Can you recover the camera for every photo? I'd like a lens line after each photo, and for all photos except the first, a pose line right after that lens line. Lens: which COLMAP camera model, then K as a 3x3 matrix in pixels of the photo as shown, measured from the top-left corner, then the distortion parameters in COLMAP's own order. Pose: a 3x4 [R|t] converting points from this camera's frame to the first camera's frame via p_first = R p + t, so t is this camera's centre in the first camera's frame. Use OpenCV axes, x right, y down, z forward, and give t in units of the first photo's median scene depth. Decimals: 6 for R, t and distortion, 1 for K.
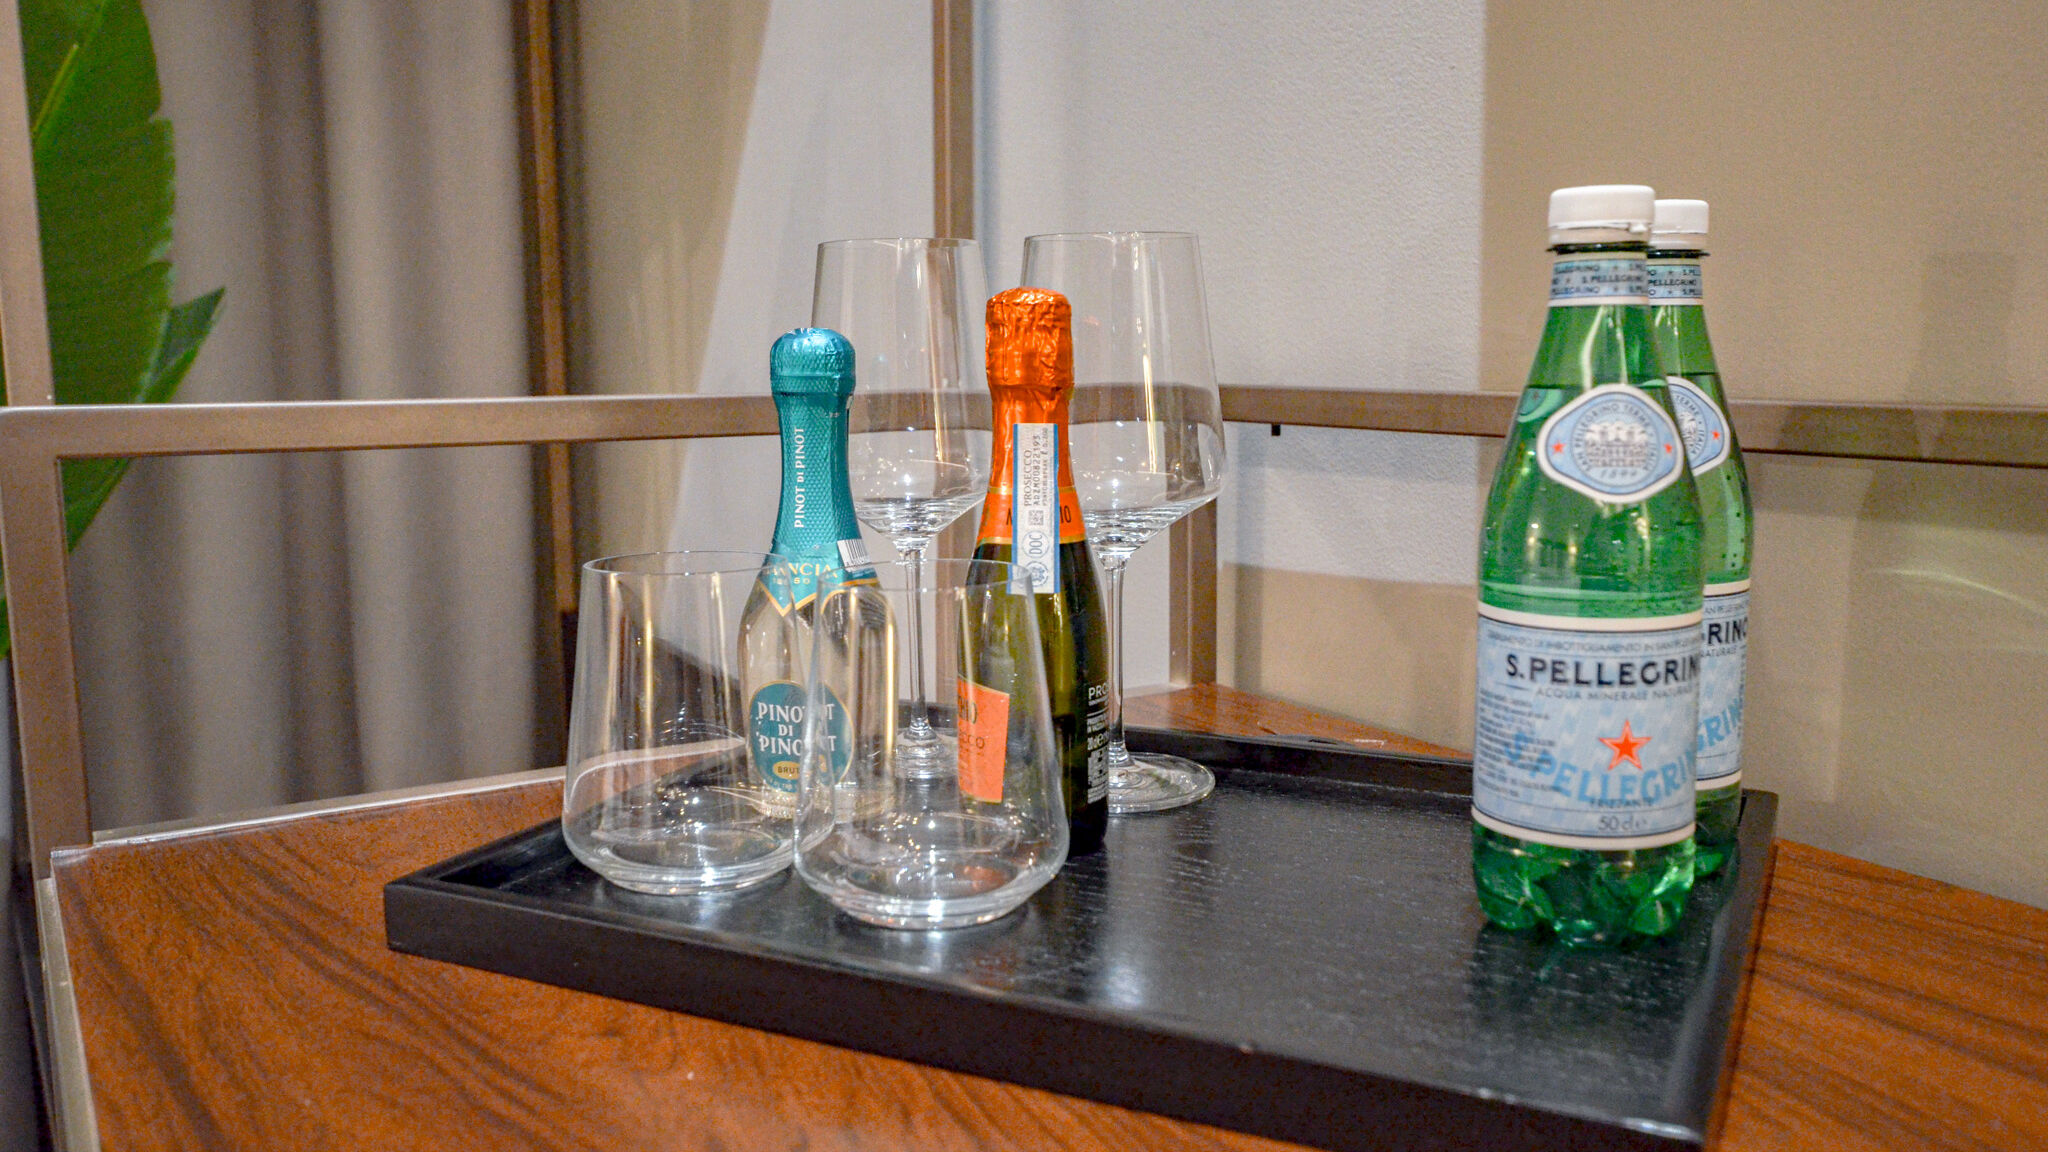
lens RADIAL K [[1661.3, 0, 1218.1], [0, 1661.3, 575.4], [0, 0, 1]] dist [0.001784, 0.011515]
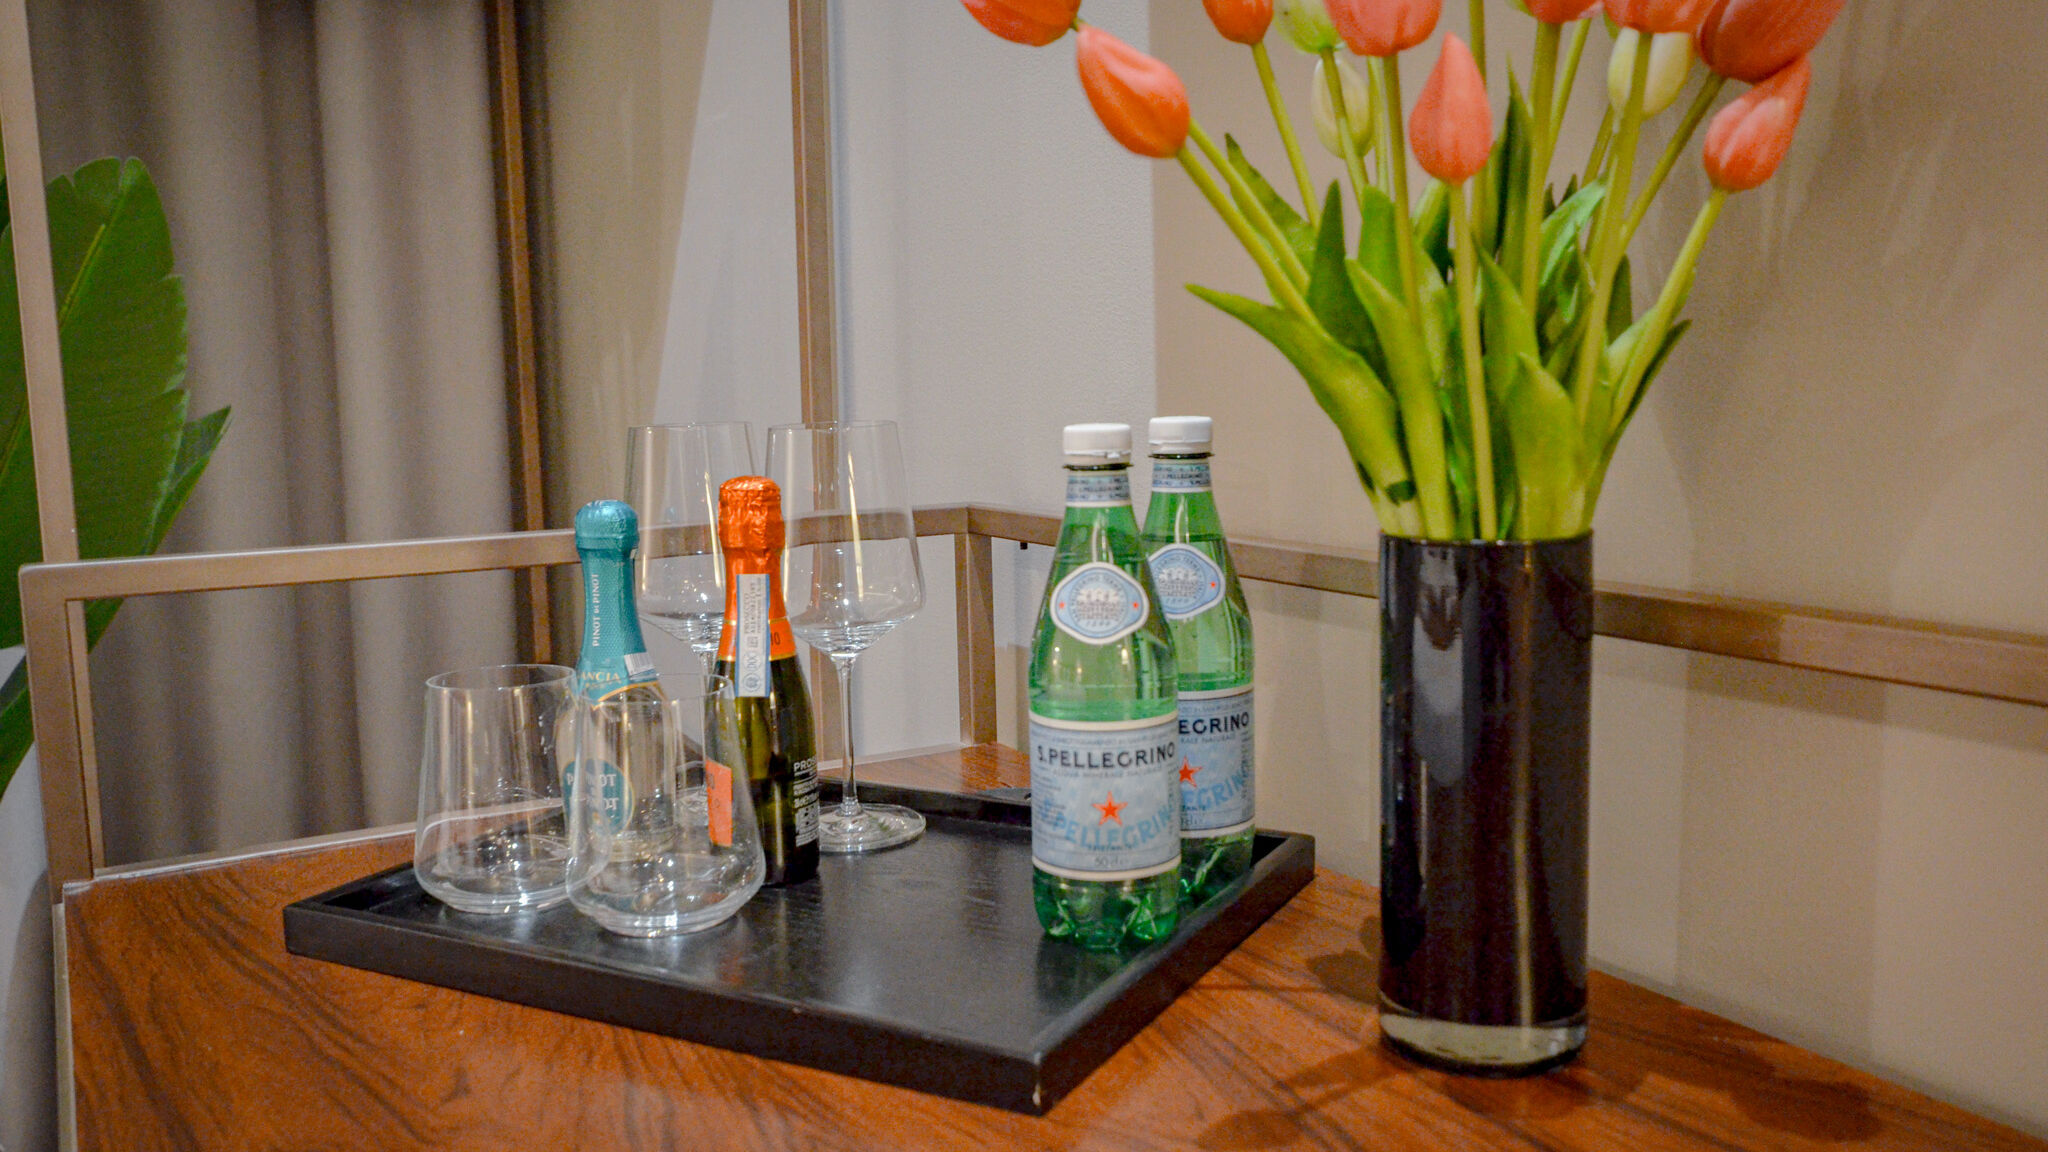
lens RADIAL K [[1661.3, 0, 1218.1], [0, 1661.3, 575.4], [0, 0, 1]] dist [0.001784, 0.011515]
pose [[0.999587, -0.008447, -0.027451, 0.336615], [0.008111, 0.999891, -0.012313, -0.073986], [0.027552, 0.012085, 0.999547, -0.405124]]
